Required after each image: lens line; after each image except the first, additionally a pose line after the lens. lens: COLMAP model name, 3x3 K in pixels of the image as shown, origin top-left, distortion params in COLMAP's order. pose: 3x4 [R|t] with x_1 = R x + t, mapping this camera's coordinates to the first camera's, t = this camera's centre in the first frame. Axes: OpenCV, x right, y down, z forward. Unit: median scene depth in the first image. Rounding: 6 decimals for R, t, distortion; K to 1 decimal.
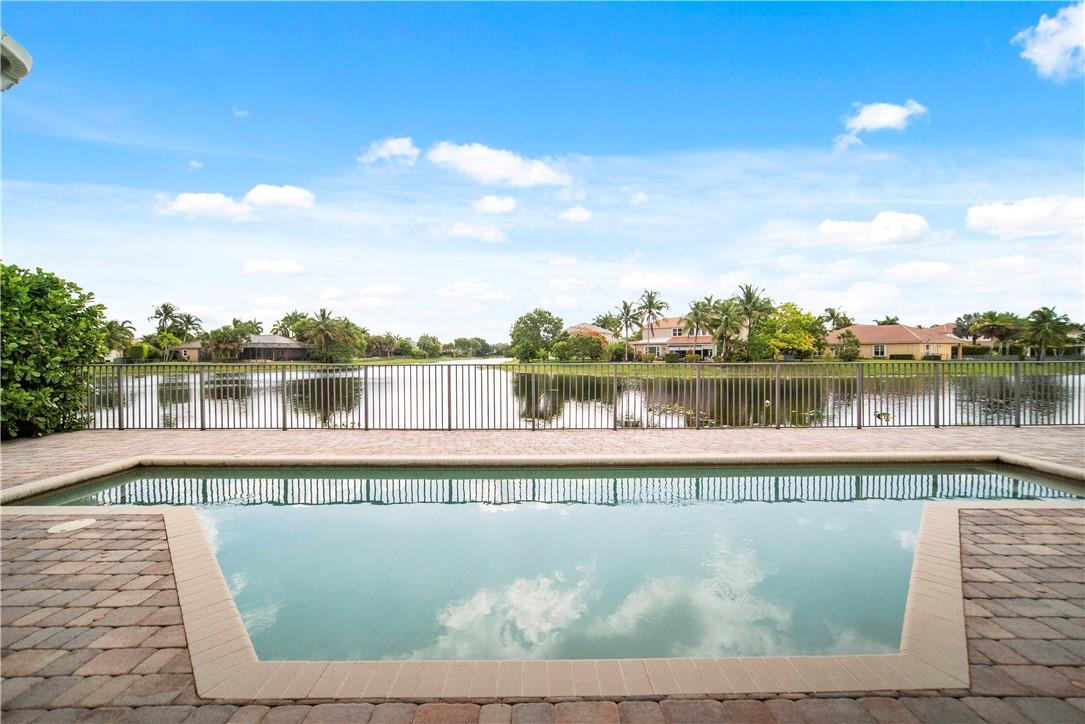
lens RADIAL K [[432.0, 0, 542.5], [0, 432.0, 362.0], [0, 0, 1]] dist [-0.007500, -0.000035]
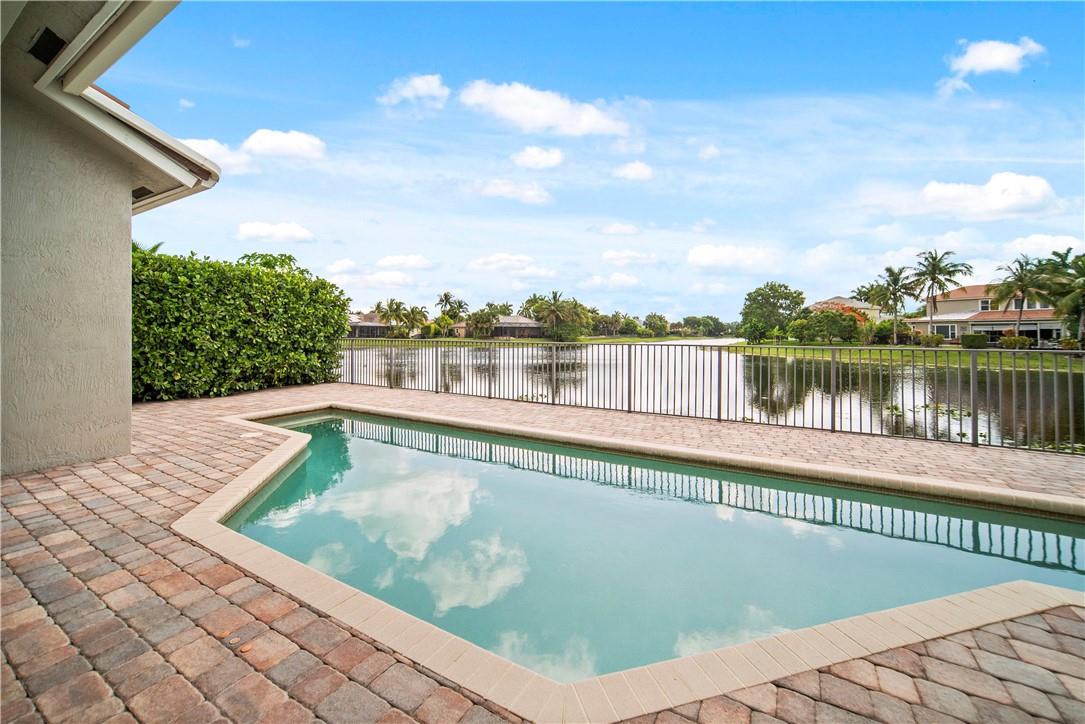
lens RADIAL K [[435.9, 0, 527.5], [0, 435.9, 331.4], [0, 0, 1]] dist [-0.011011, 0.000350]
pose [[0.854402, 0.005903, -0.519579, 0.029525], [-0.017393, 0.999700, -0.017244, -0.000412], [0.519321, 0.023770, 0.854249, 0.004685]]
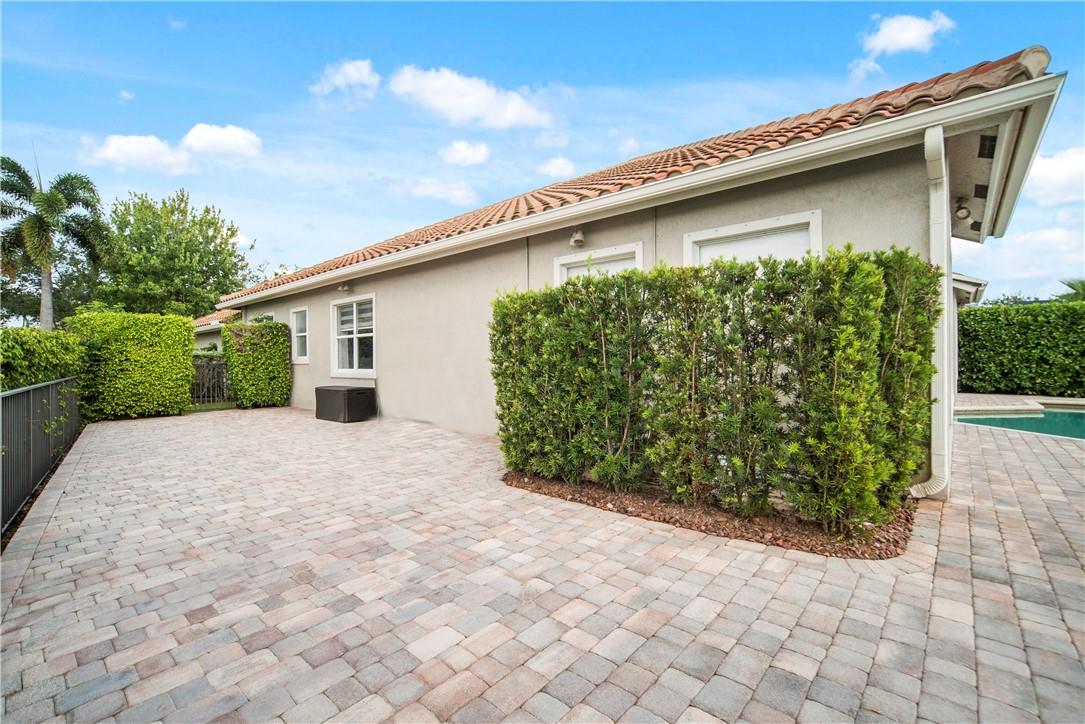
lens RADIAL K [[470.7, 0, 542.5], [0, 470.7, 362.0], [0, 0, 1]] dist [0.001137, 0.000271]
pose [[-0.670016, 0.012736, -0.742237, 0.178232], [-0.003771, 0.999782, 0.020559, 0.000089], [0.742337, 0.016574, -0.669822, 0.032893]]
